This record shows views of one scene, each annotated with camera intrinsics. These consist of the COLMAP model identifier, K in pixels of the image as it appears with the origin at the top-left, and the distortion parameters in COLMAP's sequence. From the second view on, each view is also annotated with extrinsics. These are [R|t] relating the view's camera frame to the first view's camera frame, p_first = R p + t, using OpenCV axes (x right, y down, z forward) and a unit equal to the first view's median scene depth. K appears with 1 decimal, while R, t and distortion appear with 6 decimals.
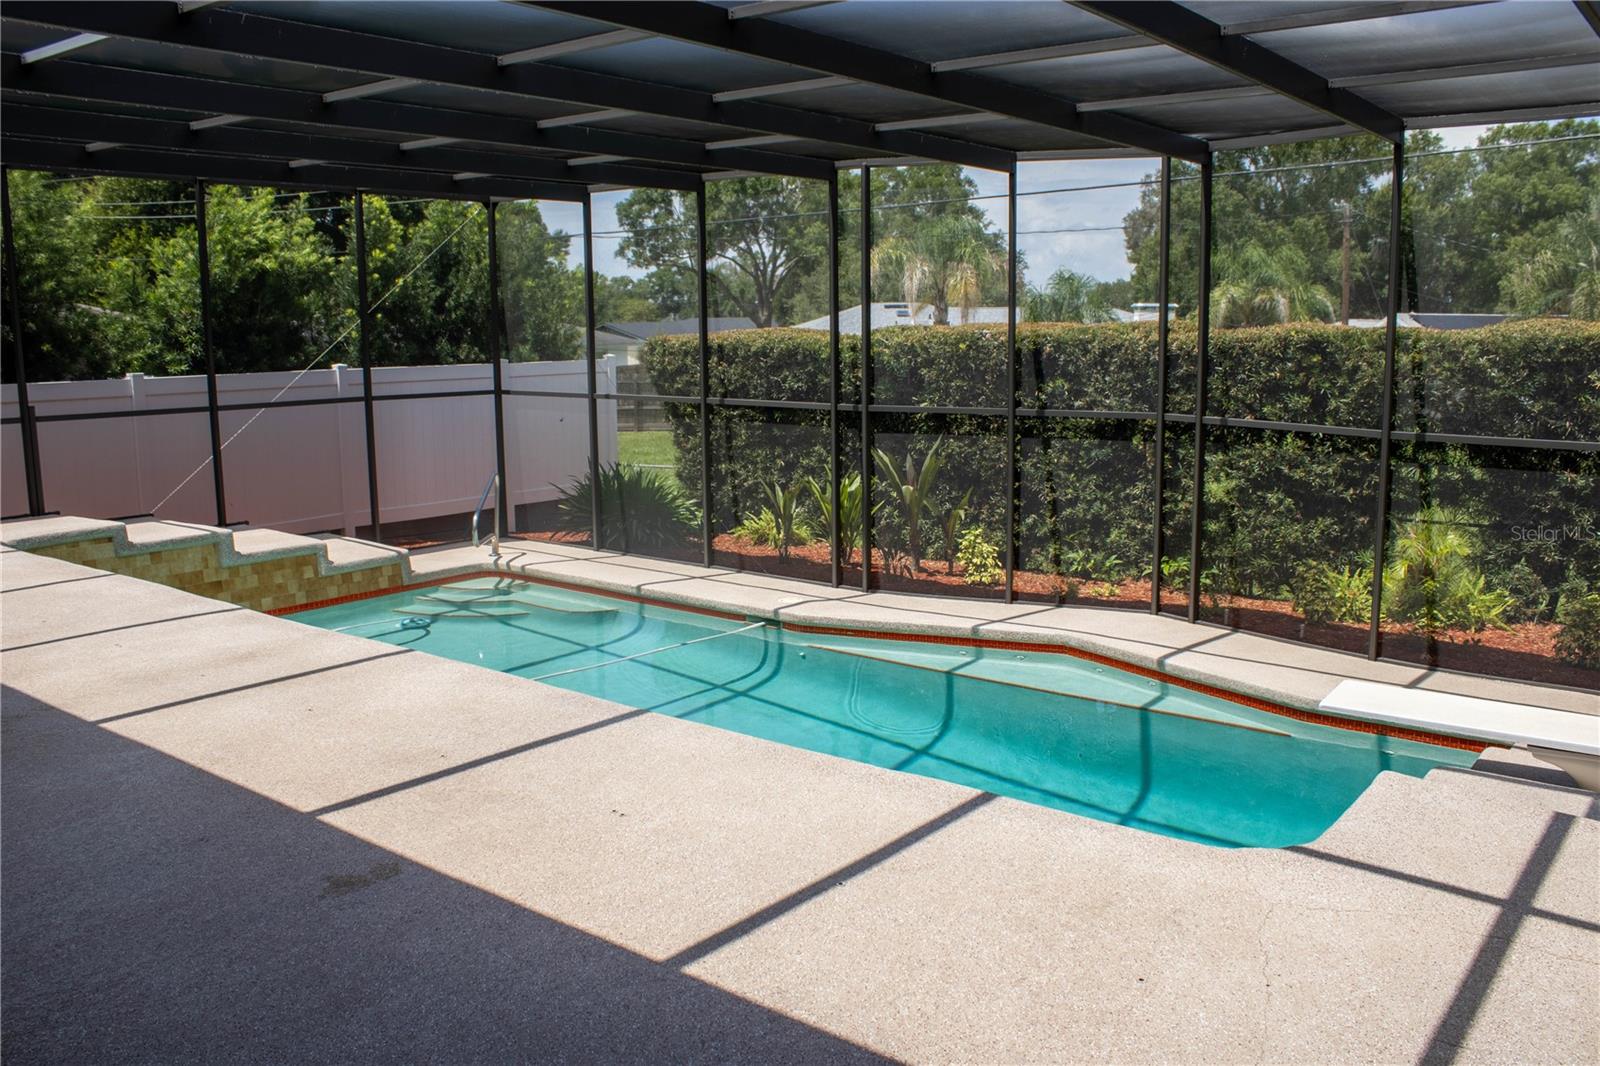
lens RADIAL K [[1333.8, 0, 804.1], [0, 1333.8, 549.8], [0, 0, 1]] dist [-0.174540, 0.170163]
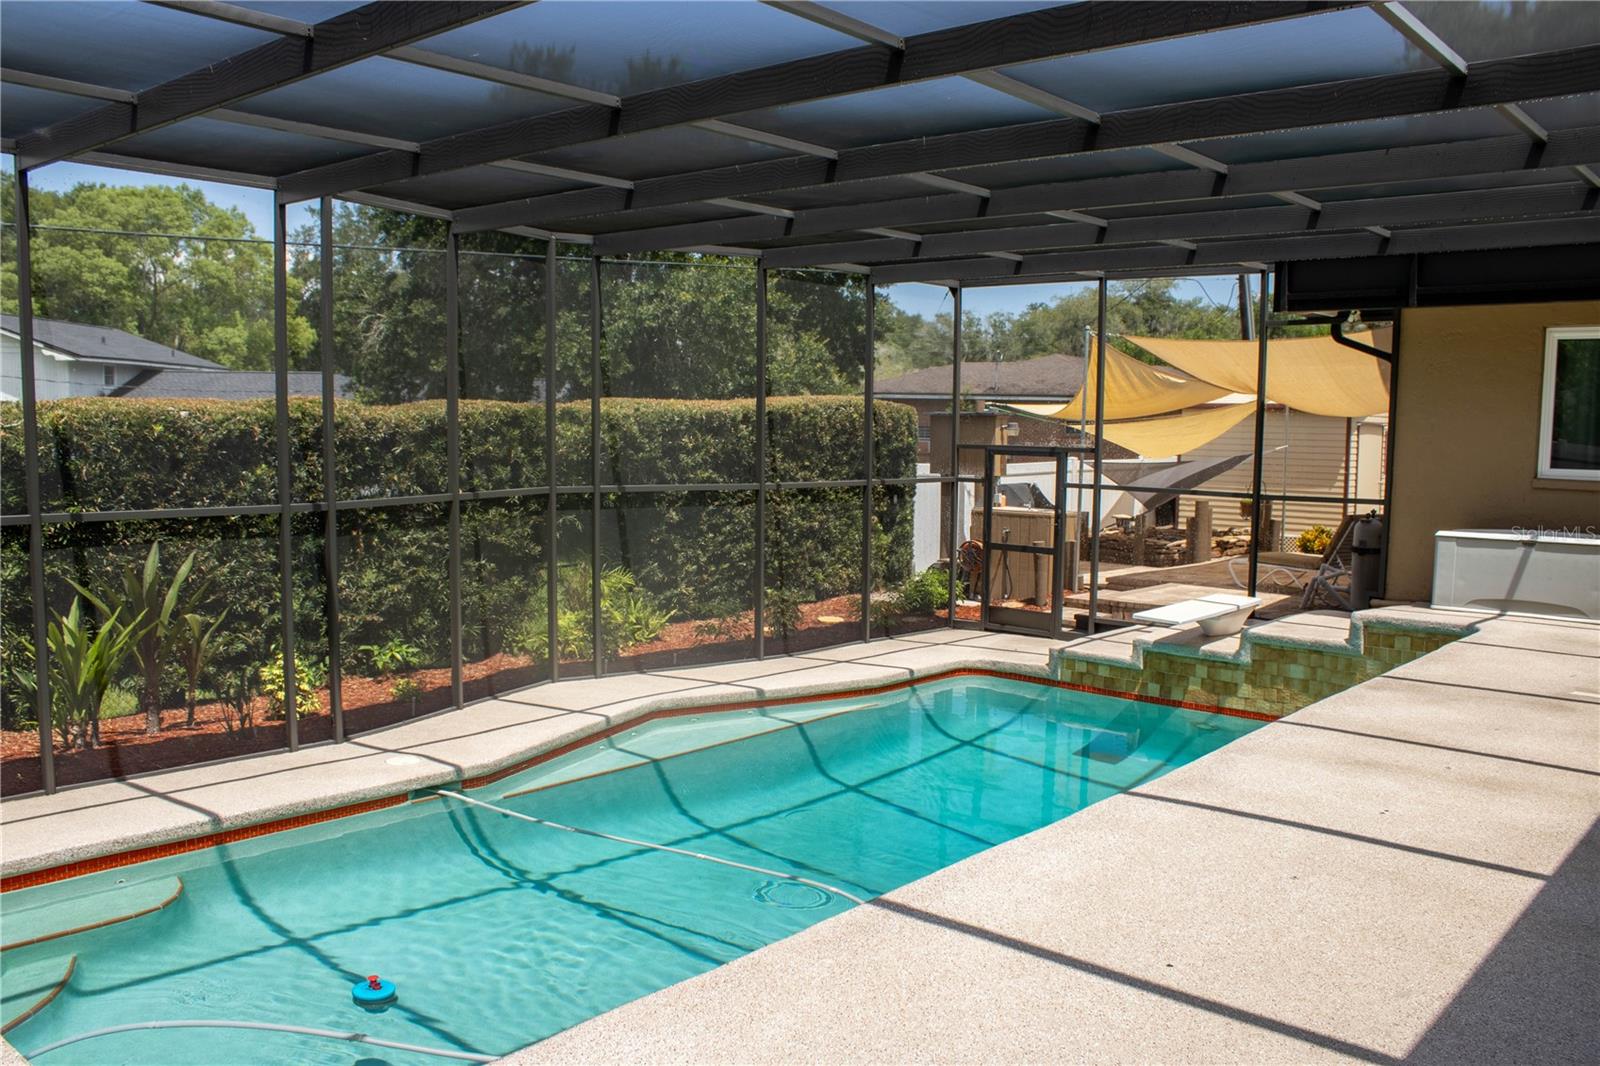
lens RADIAL K [[1333.8, 0, 804.1], [0, 1333.8, 549.8], [0, 0, 1]] dist [-0.174540, 0.170163]
pose [[0.046422, -0.090495, 0.994814, -0.704860], [0.155367, 0.984423, 0.082300, -0.102177], [-0.986766, 0.150740, 0.059759, 0.700237]]
